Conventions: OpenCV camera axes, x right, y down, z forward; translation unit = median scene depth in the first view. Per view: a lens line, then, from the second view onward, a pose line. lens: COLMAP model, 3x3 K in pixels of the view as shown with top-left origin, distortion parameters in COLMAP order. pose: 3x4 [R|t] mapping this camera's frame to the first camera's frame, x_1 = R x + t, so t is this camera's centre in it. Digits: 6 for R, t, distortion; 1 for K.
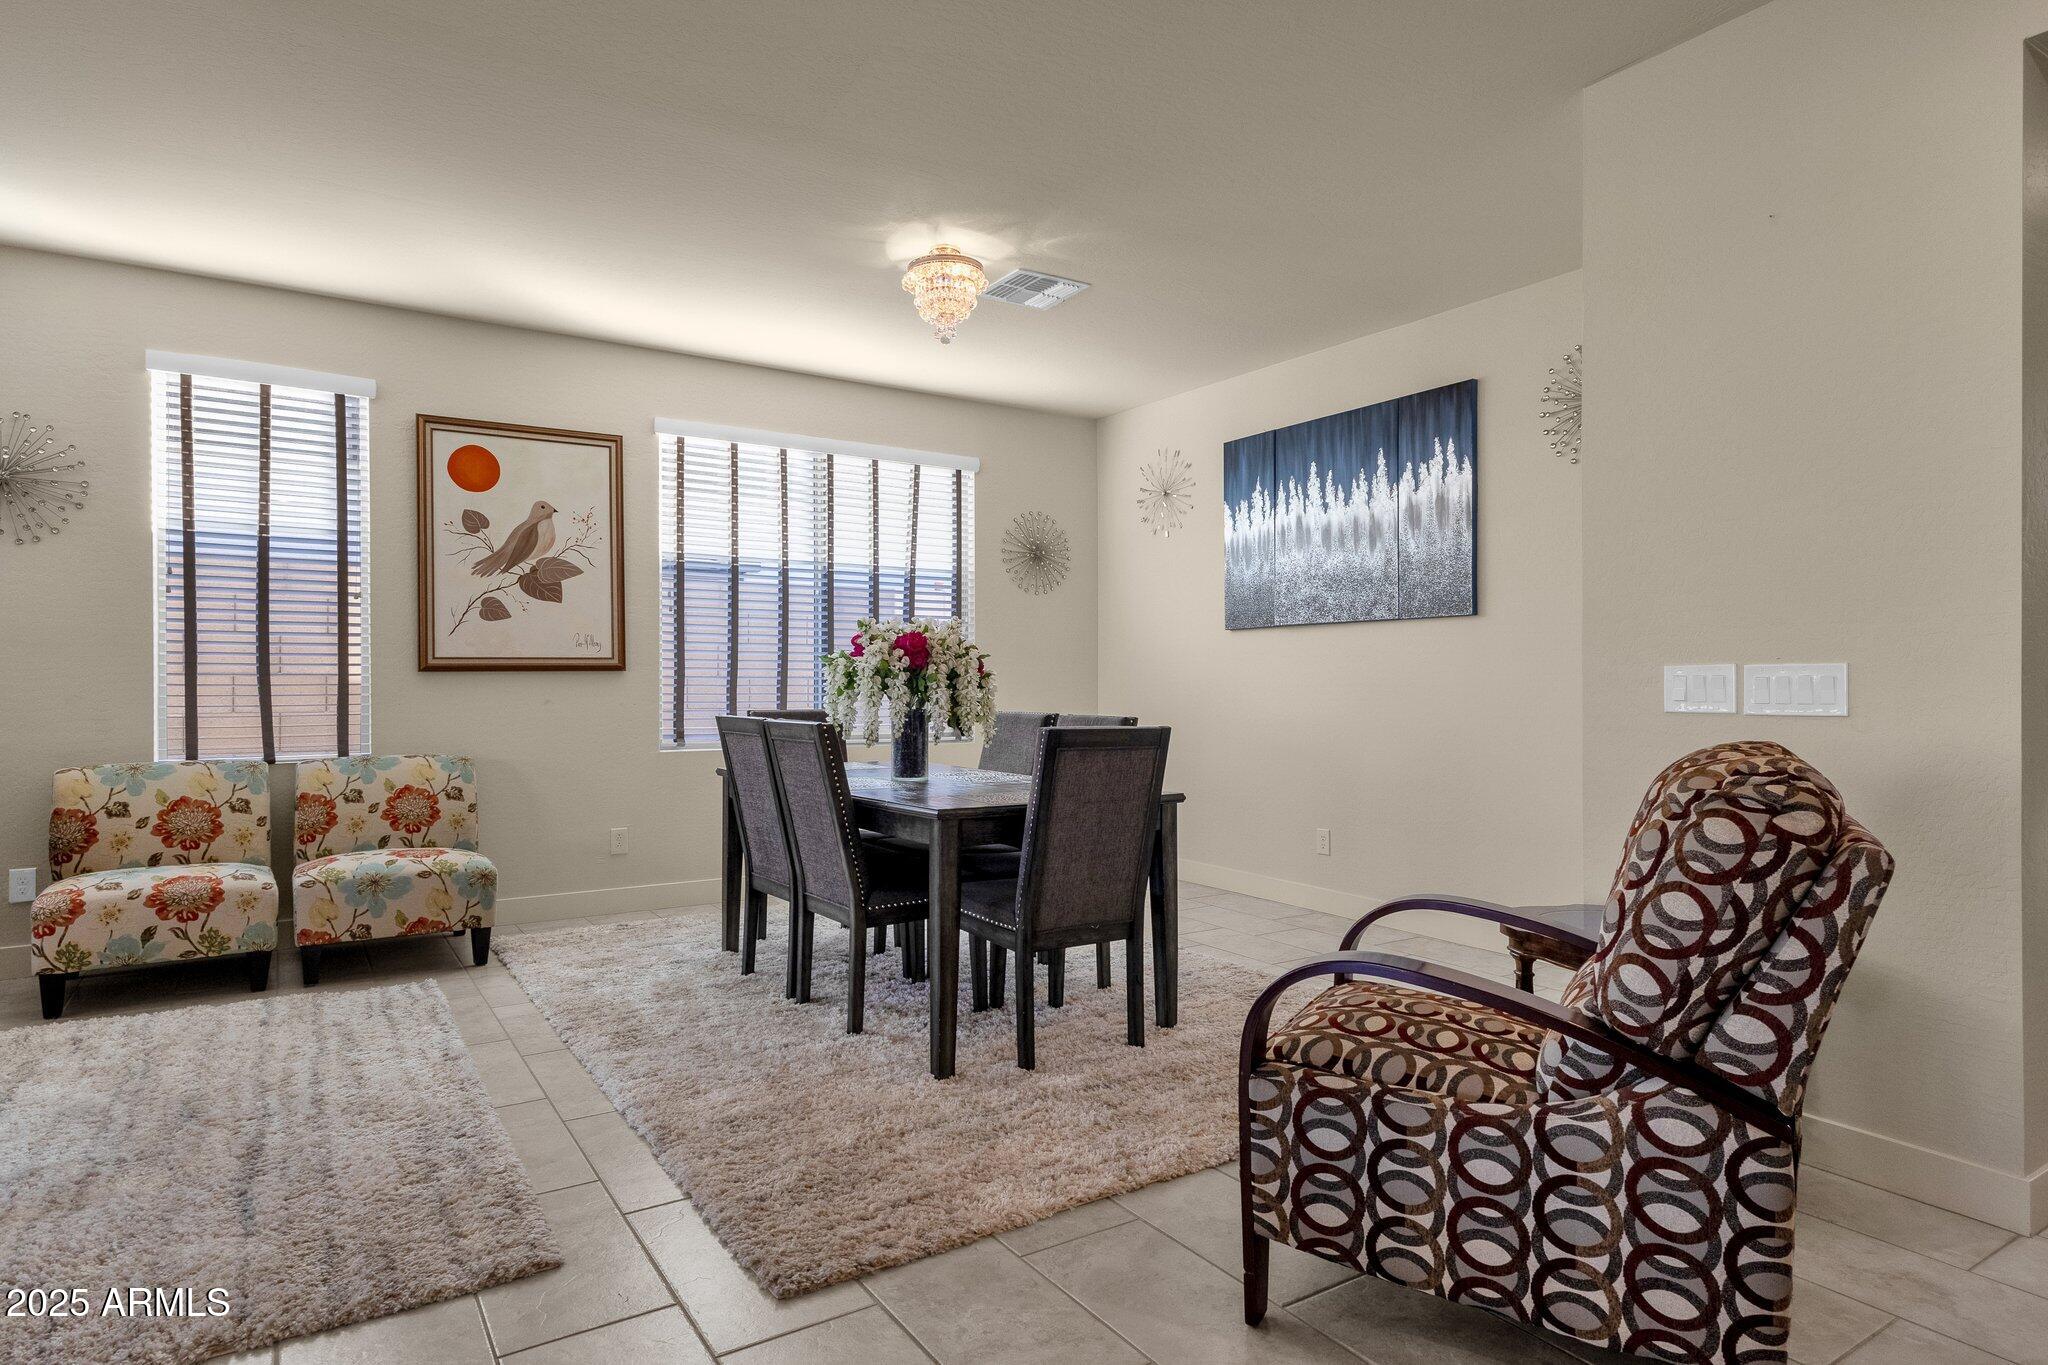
lens RADIAL K [[1128.3, 0, 1024.0], [0, 1128.3, 682.5], [0, 0, 1]] dist [0.014112, 0.000138]
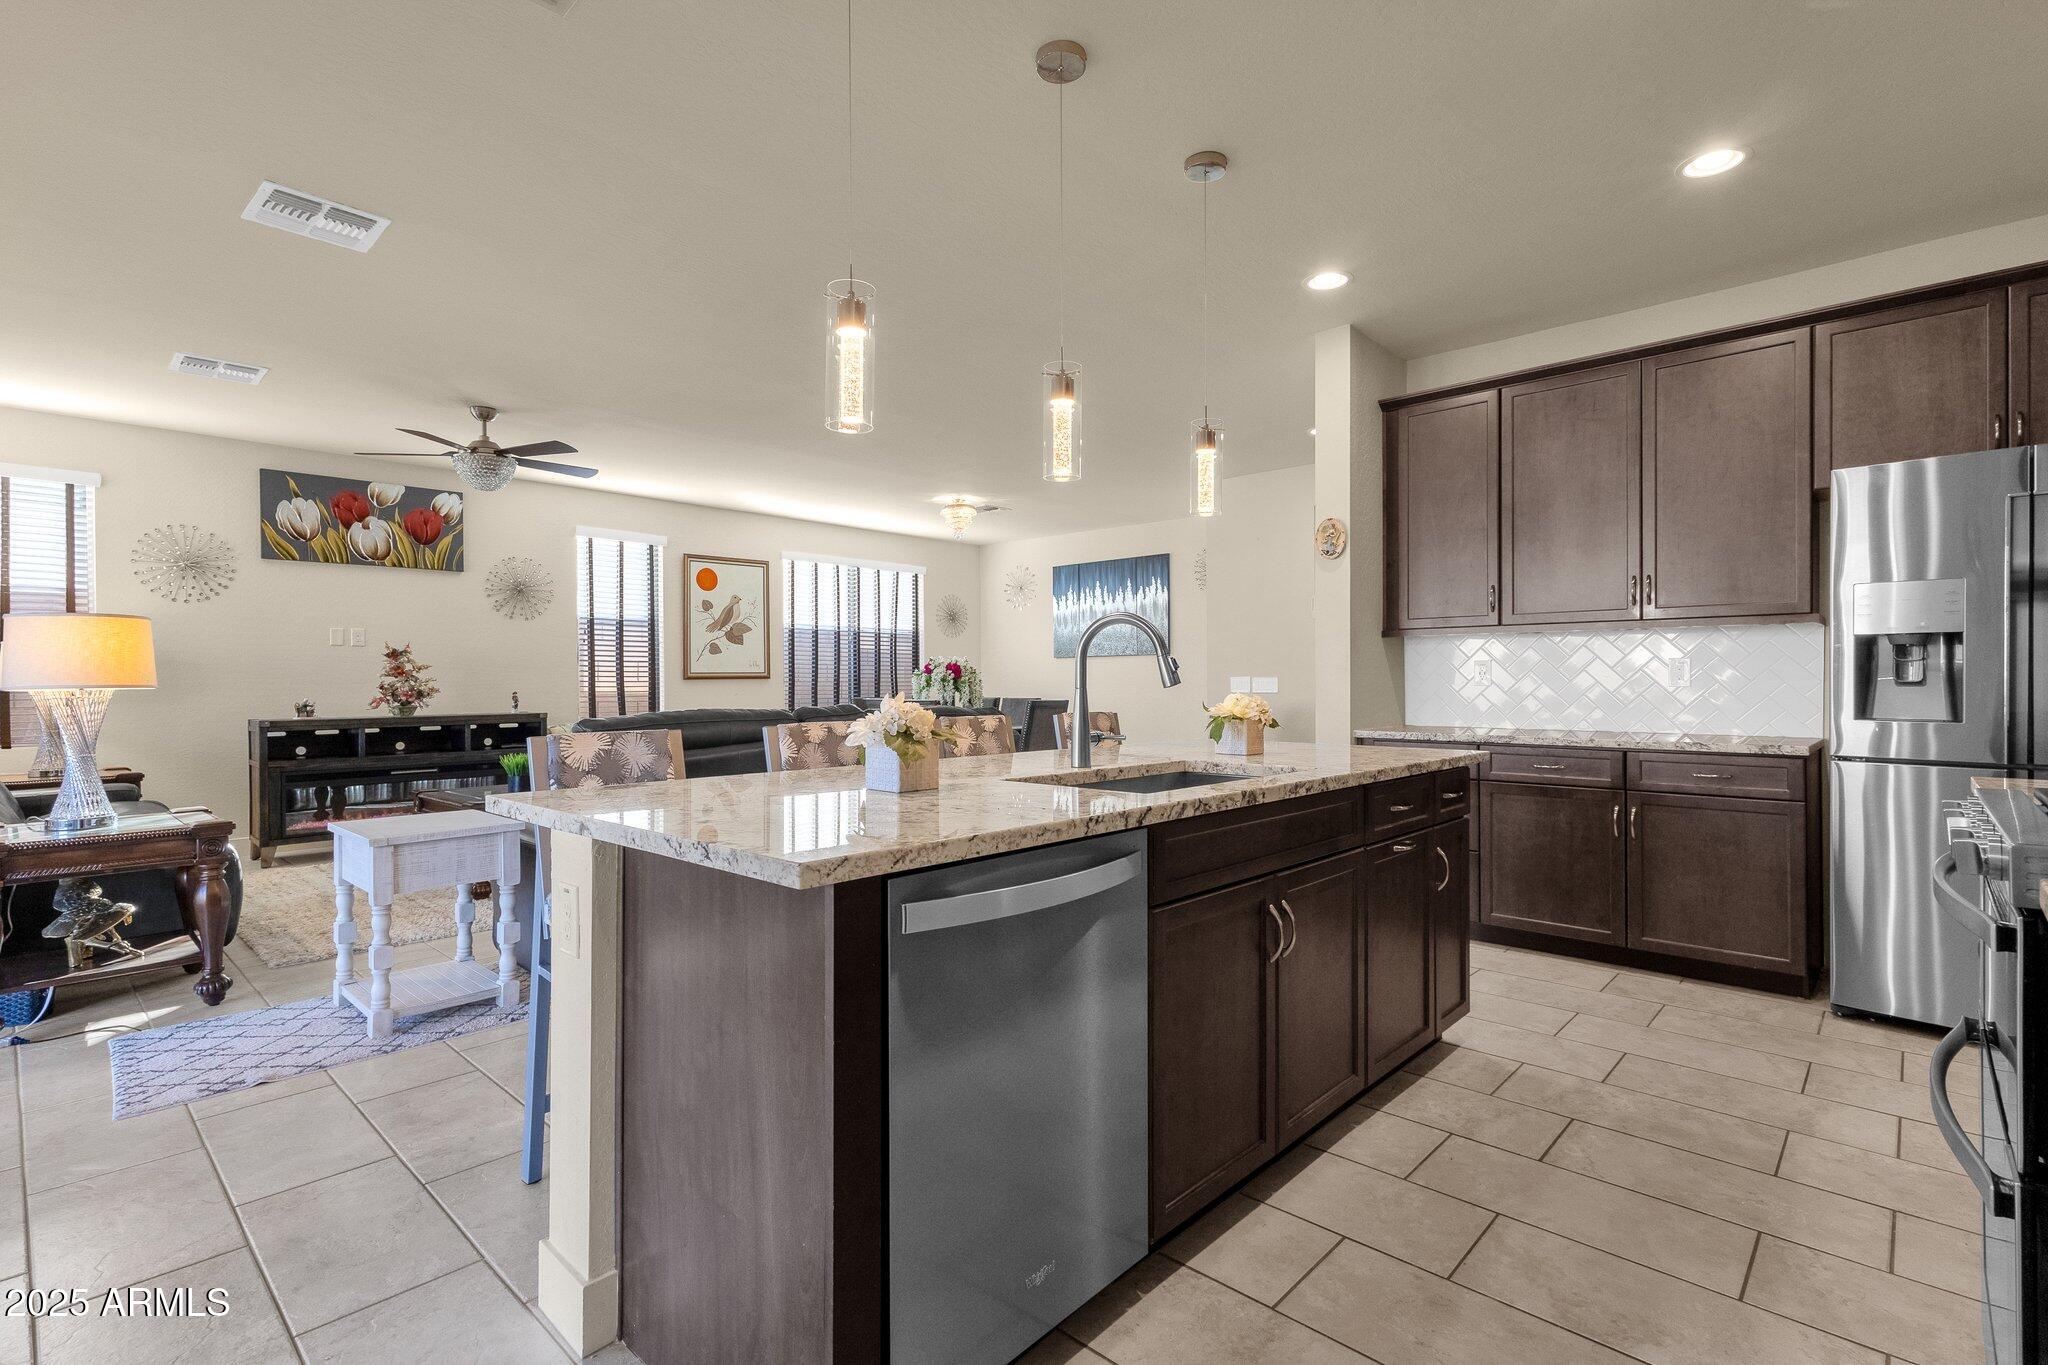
lens RADIAL K [[954.2, 0, 1019.1], [0, 954.2, 678.2], [0, 0, 1]] dist [0.013120, -0.000100]
pose [[0.971925, -0.002101, 0.235280, -0.362317], [0.003658, 0.999974, -0.006184, 0.000625], [-0.235261, 0.006871, 0.971908, -0.833236]]
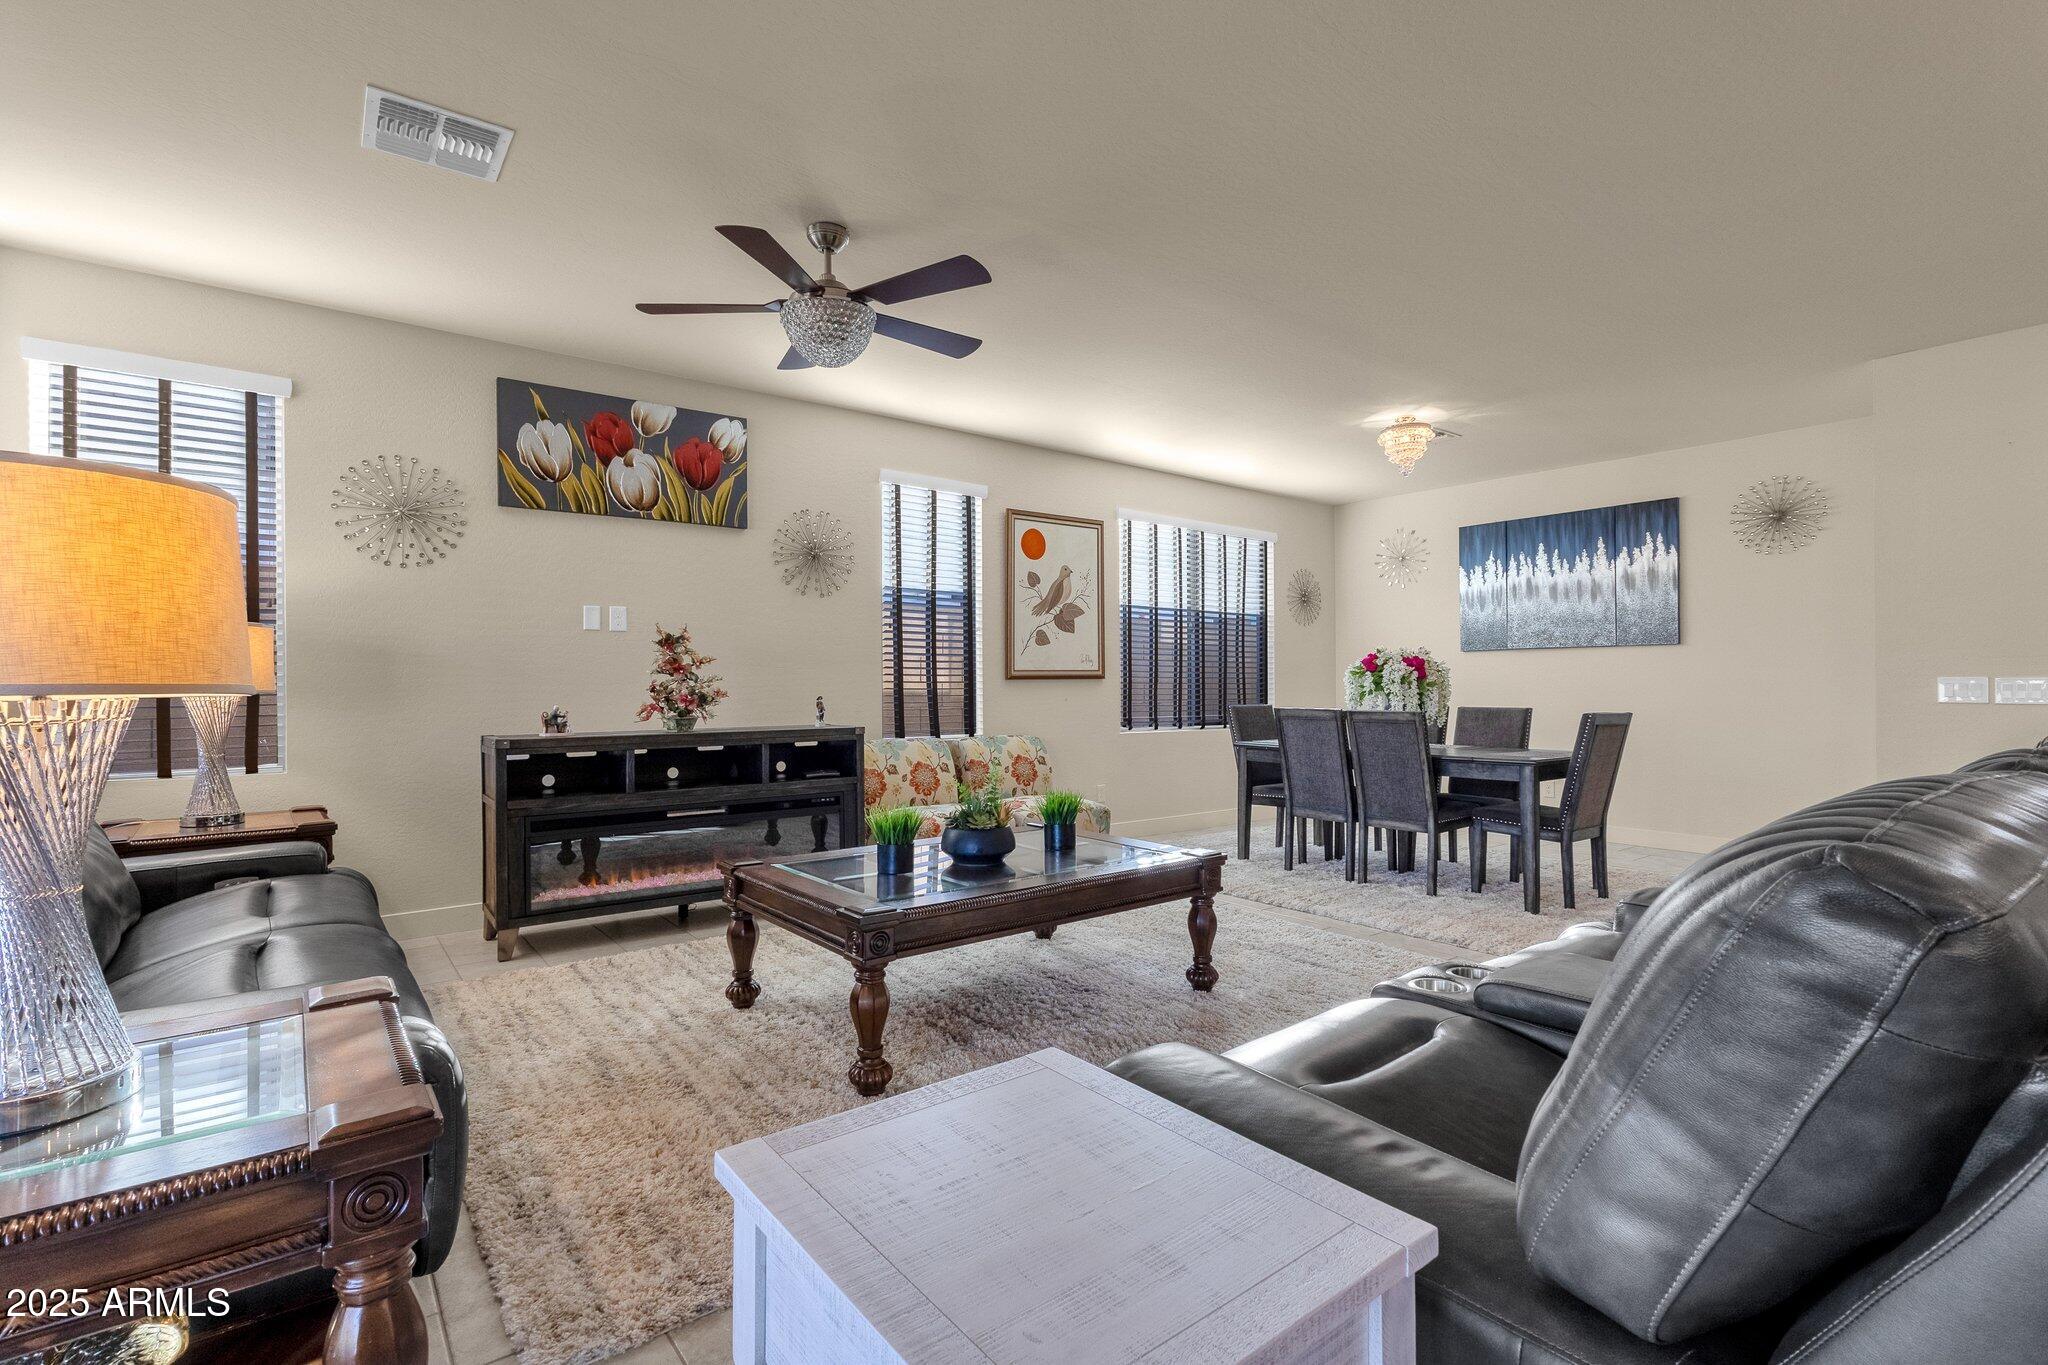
lens RADIAL K [[938.9, 0, 1018.1], [0, 938.9, 680.5], [0, 0, 1]] dist [0.001515, 0.000454]
pose [[0.996796, -0.000395, 0.079989, -0.635074], [0.000905, 0.999980, -0.006333, -0.000631], [-0.079985, 0.006385, 0.996776, -0.247886]]
